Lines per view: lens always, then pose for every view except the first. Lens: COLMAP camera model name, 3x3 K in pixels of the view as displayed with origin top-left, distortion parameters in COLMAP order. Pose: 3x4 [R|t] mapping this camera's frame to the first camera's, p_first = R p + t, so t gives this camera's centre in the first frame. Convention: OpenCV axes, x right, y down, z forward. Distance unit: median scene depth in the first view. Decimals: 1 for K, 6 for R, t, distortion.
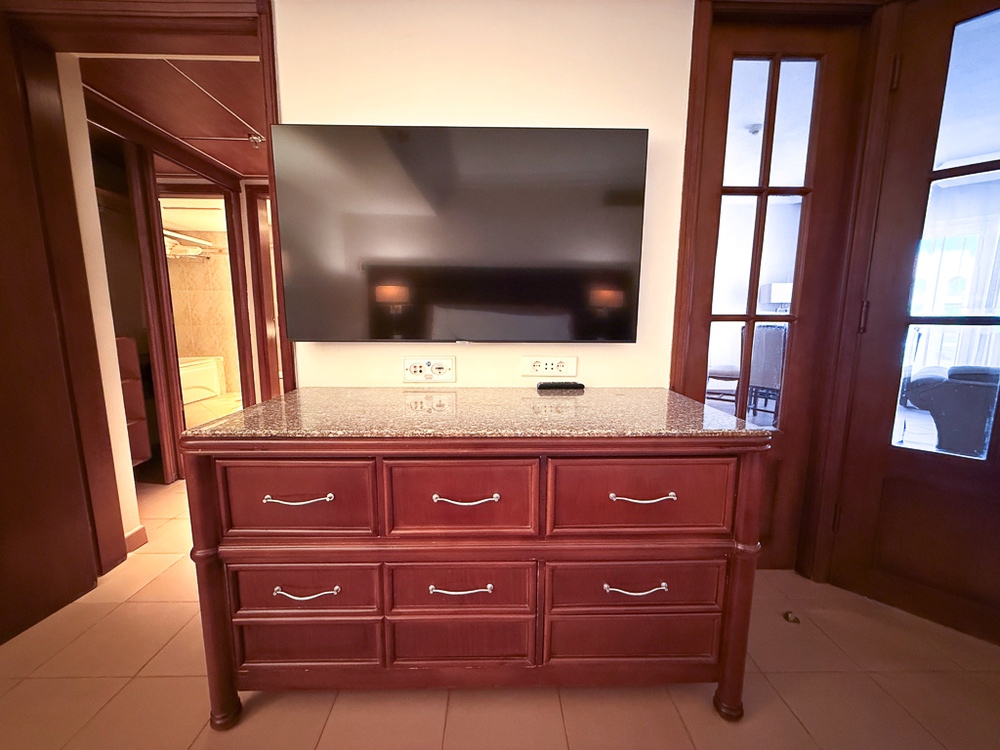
lens RADIAL K [[391.8, 0, 501.6], [0, 391.8, 378.6], [0, 0, 1]] dist [-0.001355, -0.000351]
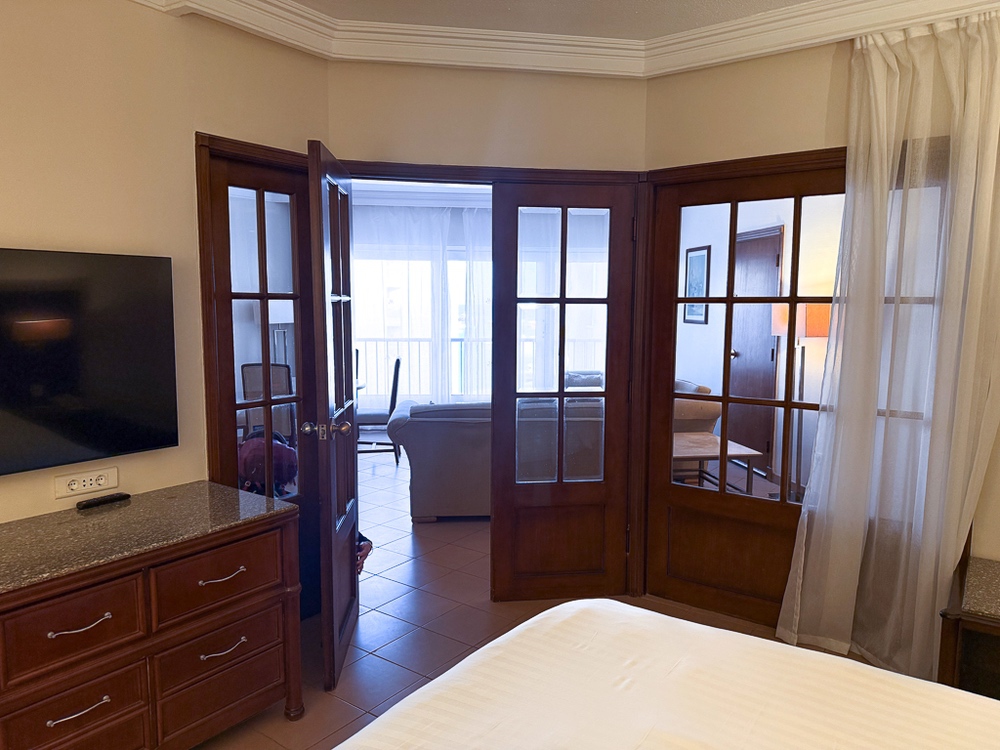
lens RADIAL K [[701.3, 0, 500.1], [0, 701.3, 380.7], [0, 0, 1]] dist [0.047734, -0.058810]
pose [[0.597765, -0.088897, 0.796727, -0.892666], [0.111703, 0.993374, 0.027030, -0.302633], [-0.793851, 0.072839, 0.603734, -1.190595]]
